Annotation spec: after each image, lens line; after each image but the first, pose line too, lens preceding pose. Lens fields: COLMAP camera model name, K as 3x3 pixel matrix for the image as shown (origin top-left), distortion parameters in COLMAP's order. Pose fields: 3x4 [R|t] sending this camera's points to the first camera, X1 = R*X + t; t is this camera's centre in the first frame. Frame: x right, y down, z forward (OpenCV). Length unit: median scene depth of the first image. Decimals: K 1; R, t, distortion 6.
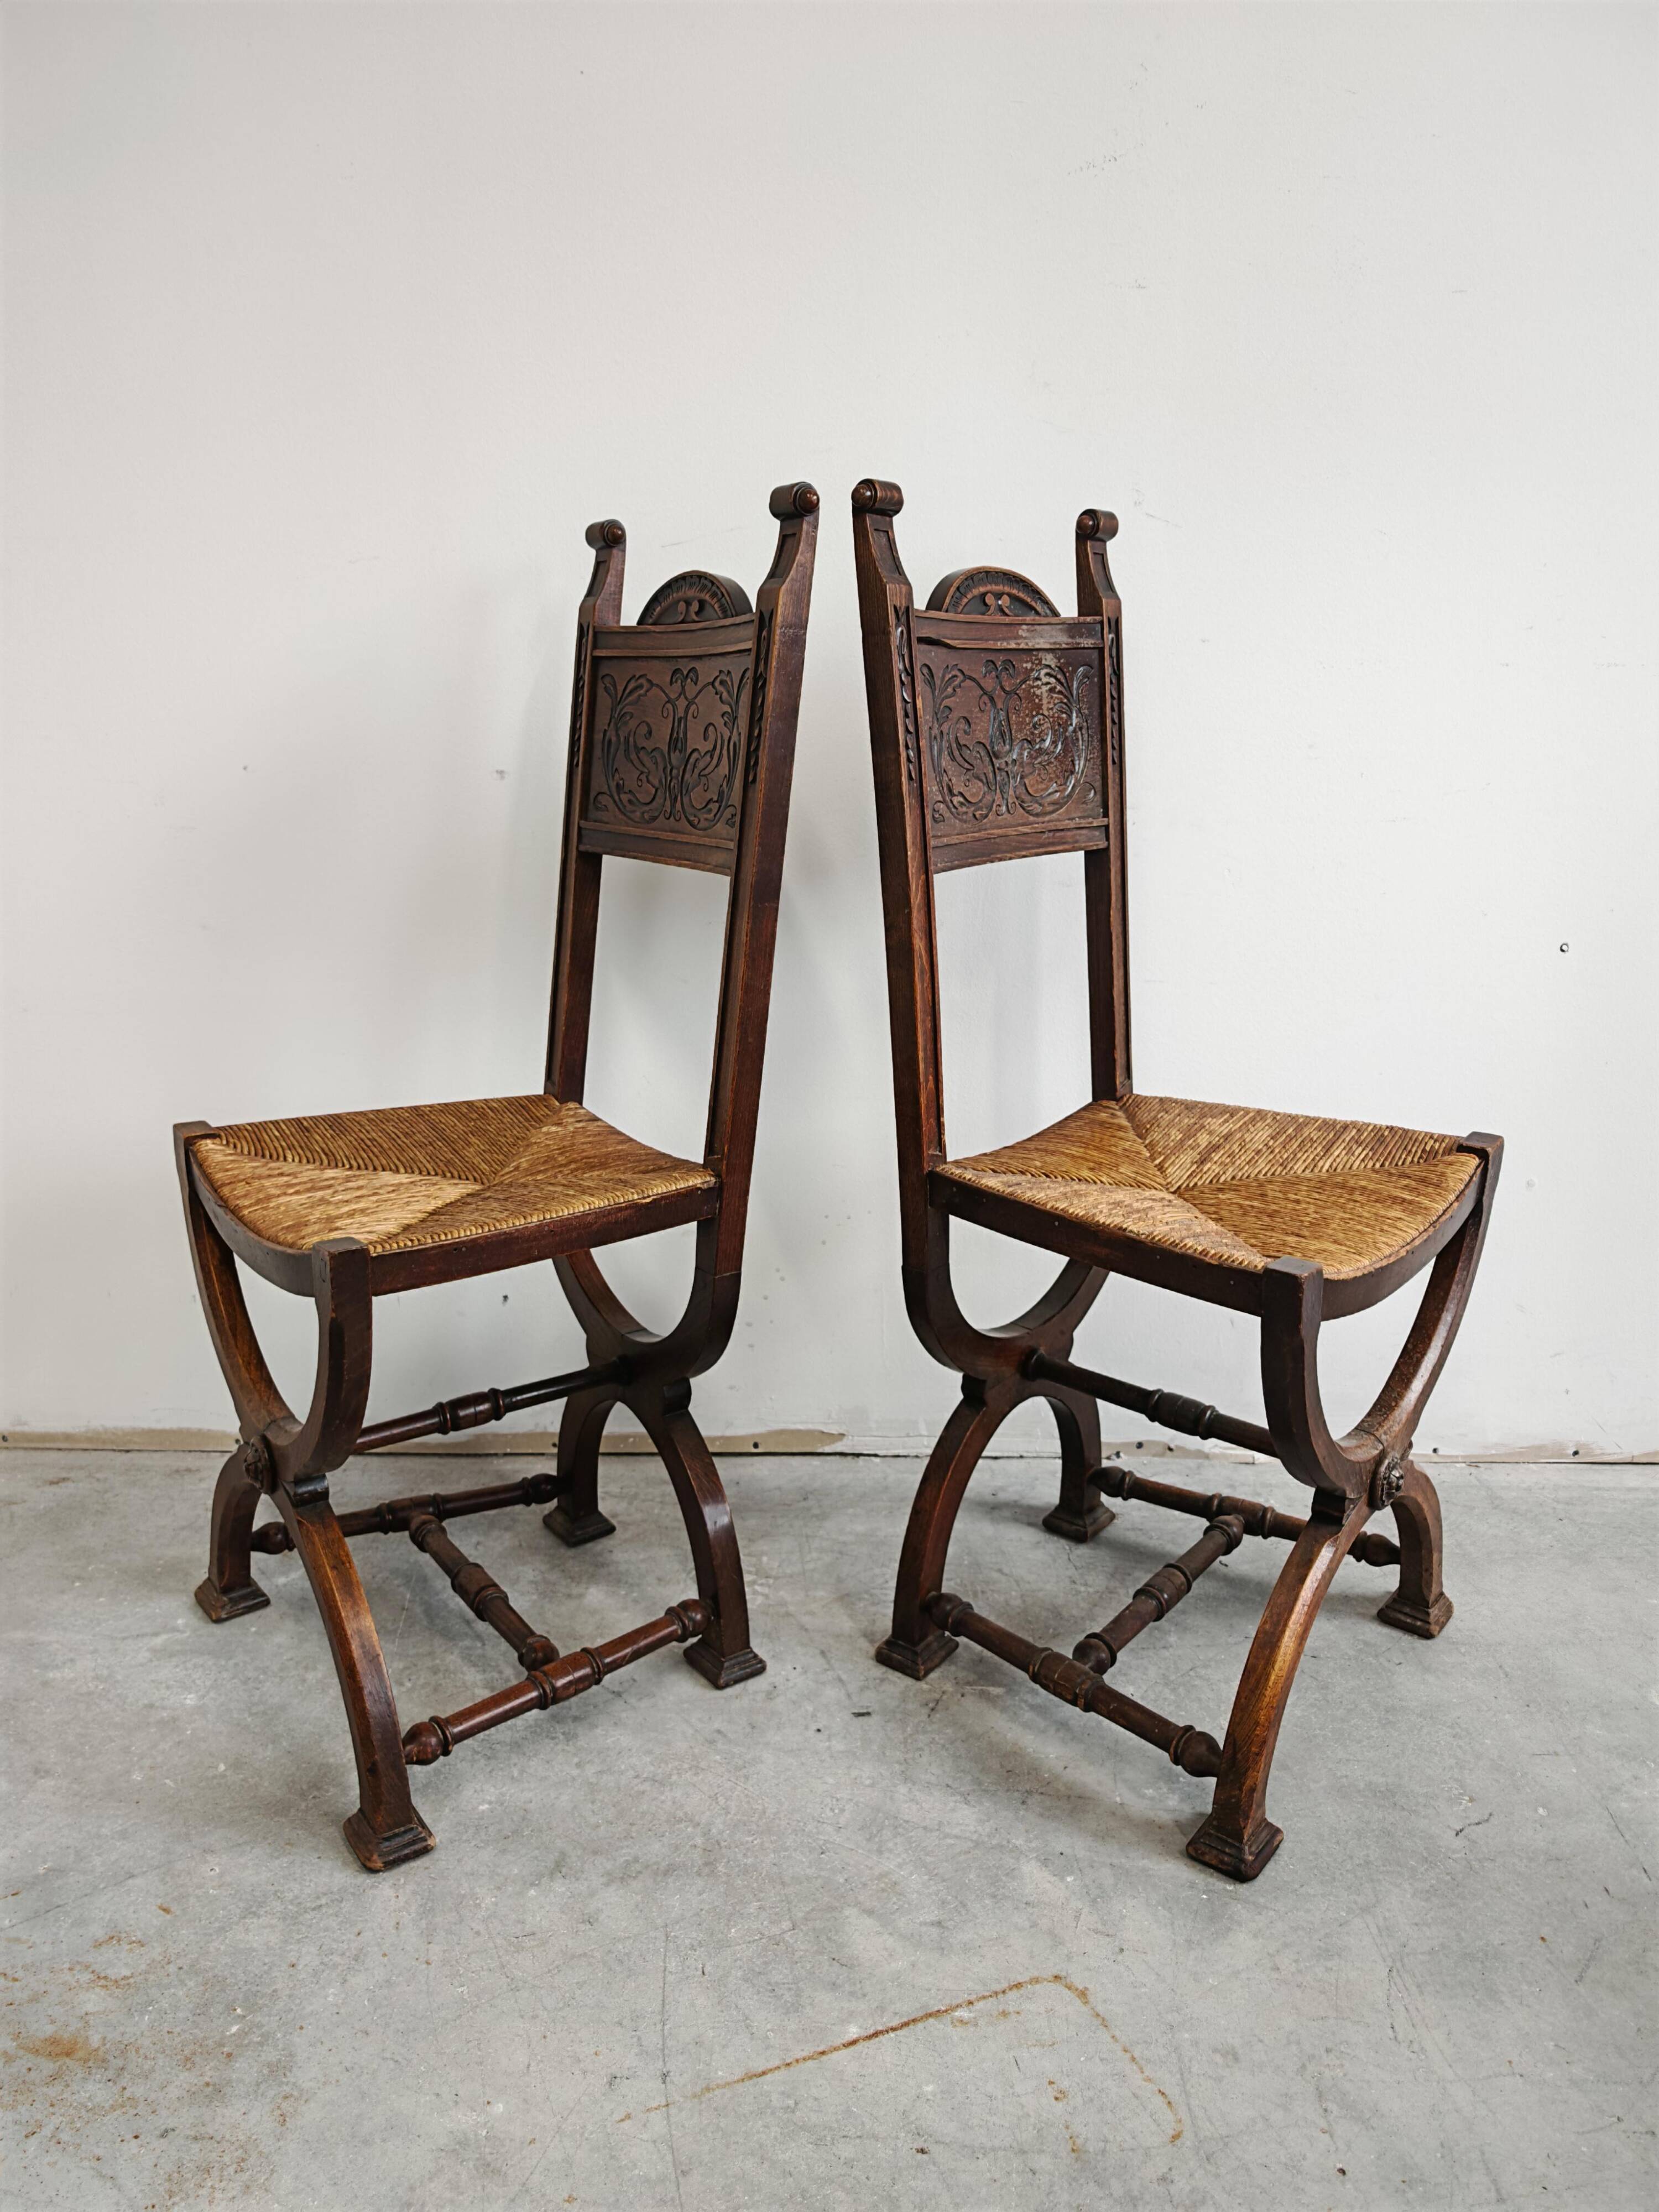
lens RADIAL K [[1615.4, 0, 818.7], [0, 1615.4, 1113.5], [0, 0, 1]] dist [-0.014102, 0.004747]
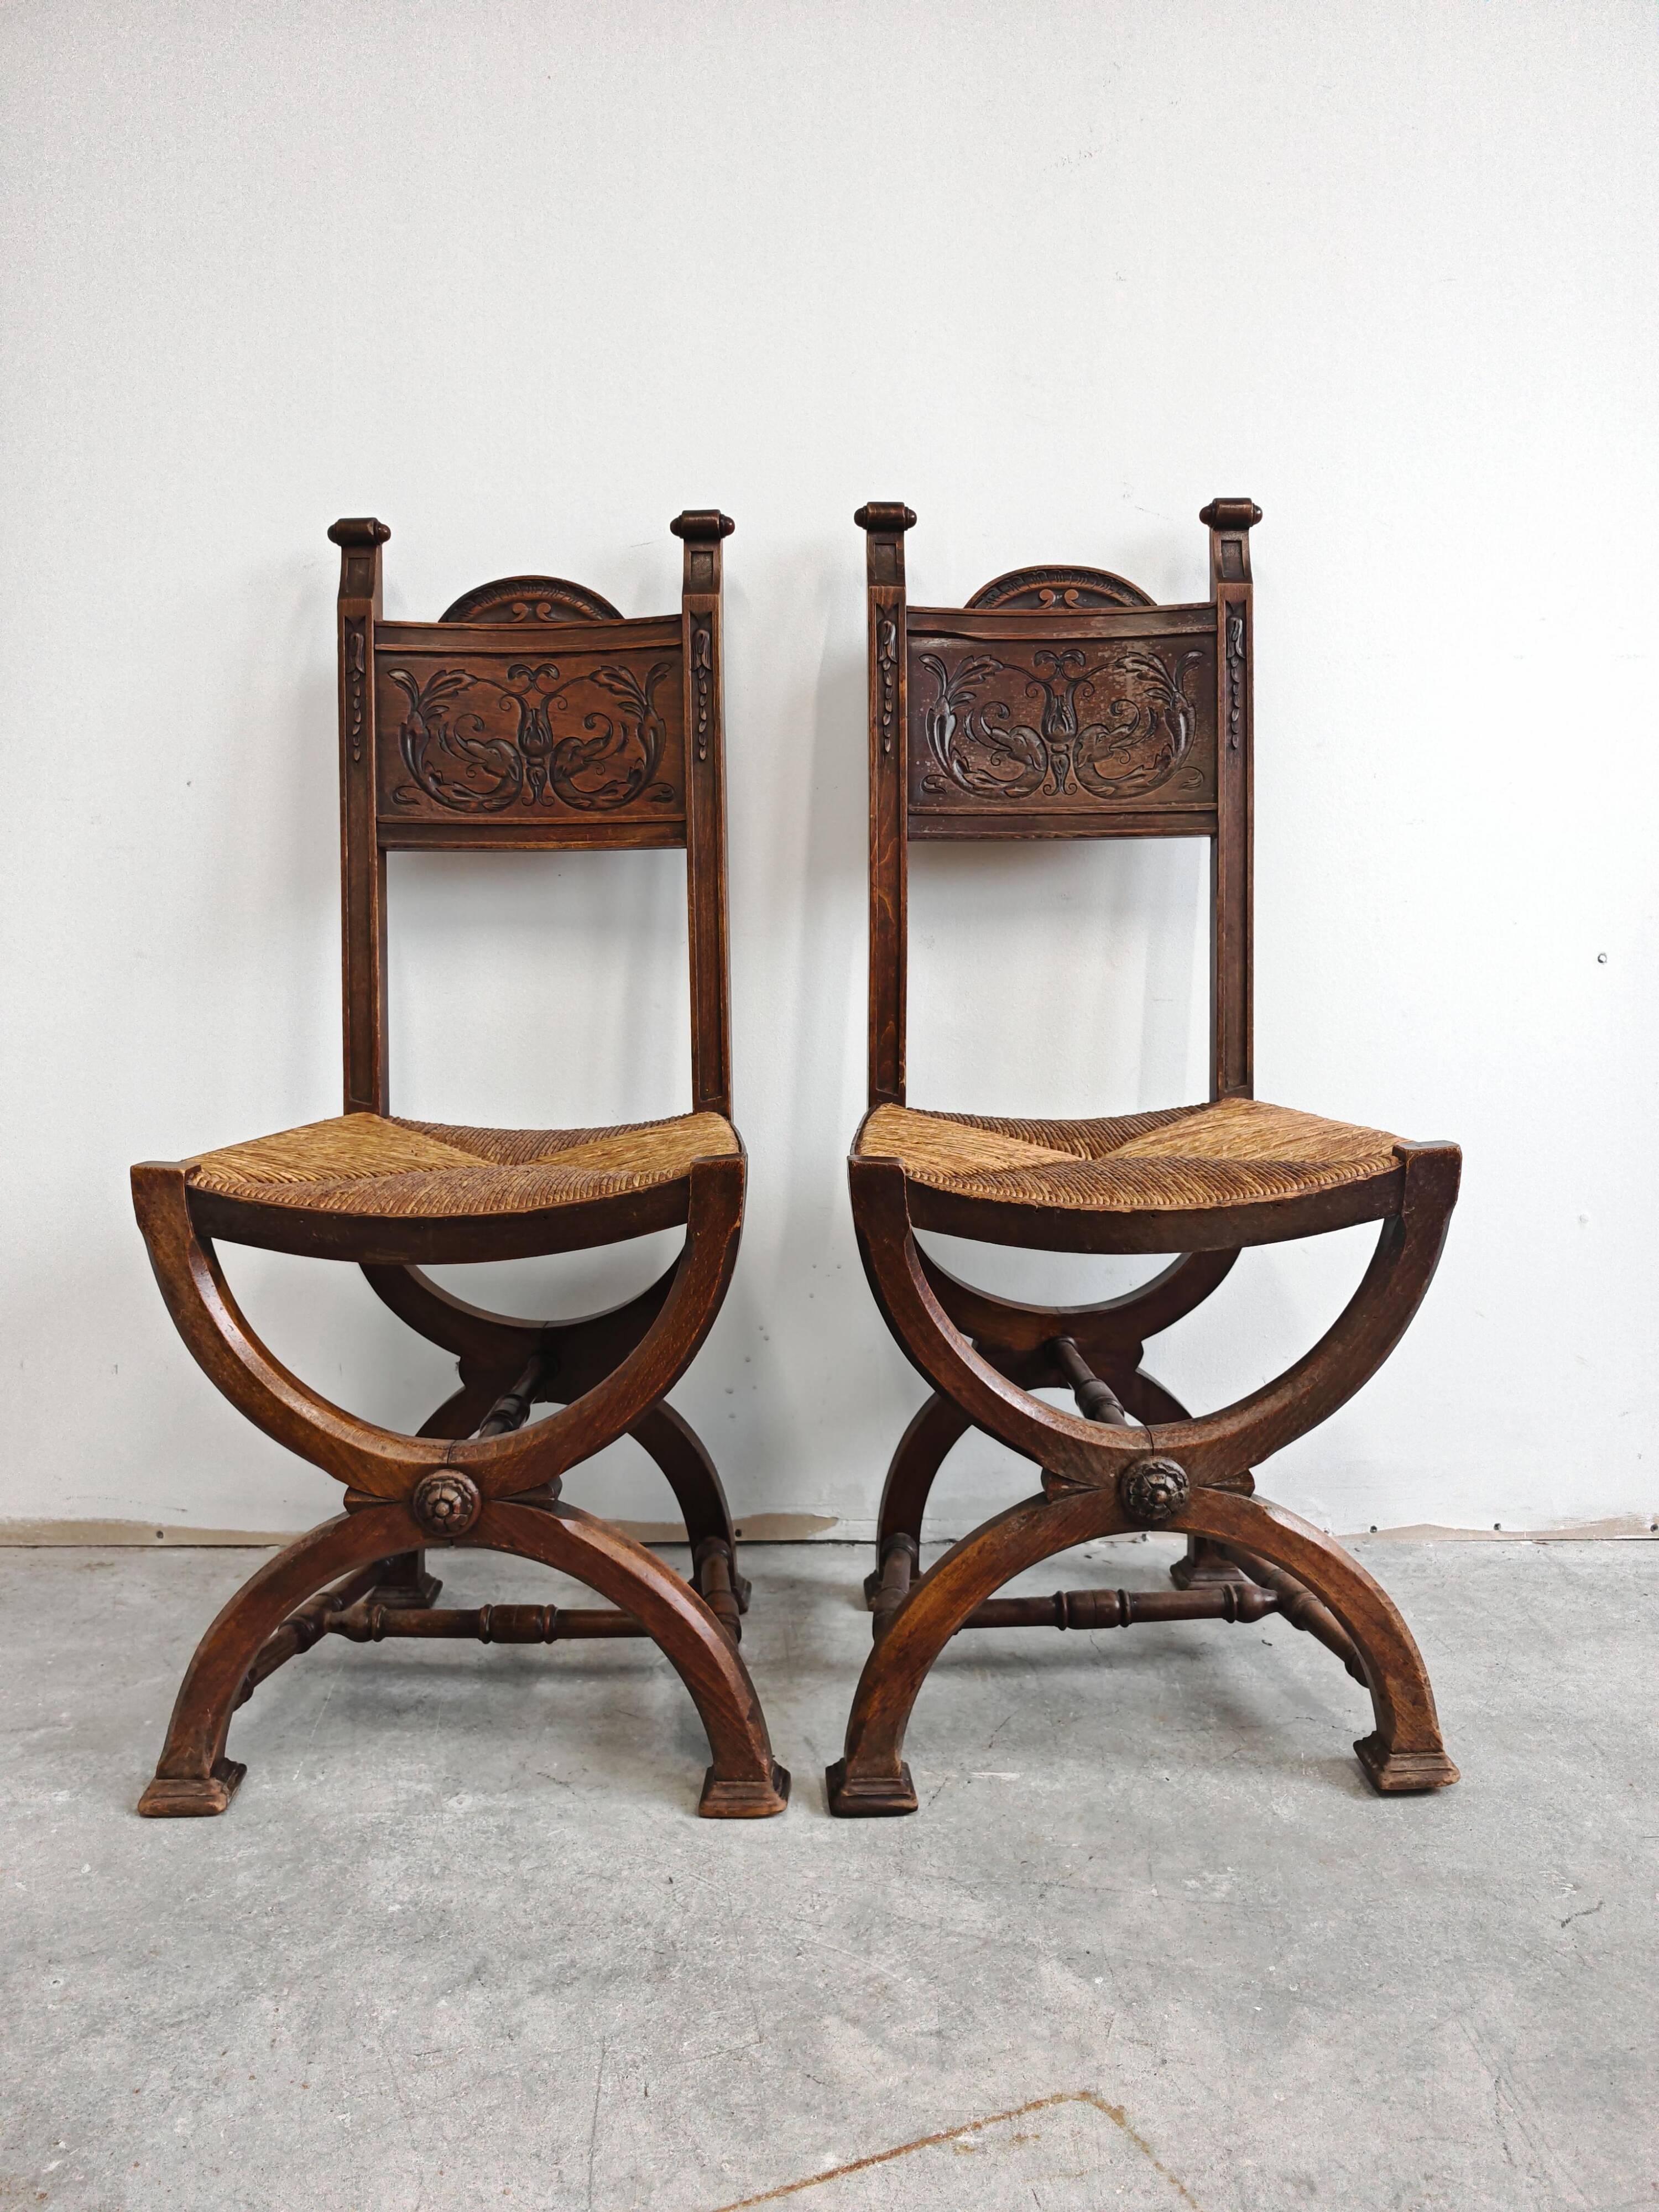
lens RADIAL K [[1615.4, 0, 841.9], [0, 1615.4, 1109.0], [0, 0, 1]] dist [-0.014102, 0.004747]
pose [[0.999928, -0.011267, 0.004077, 0.025812], [0.011703, 0.991337, -0.130820, 0.136904], [-0.002568, 0.130858, 0.991398, 0.124142]]
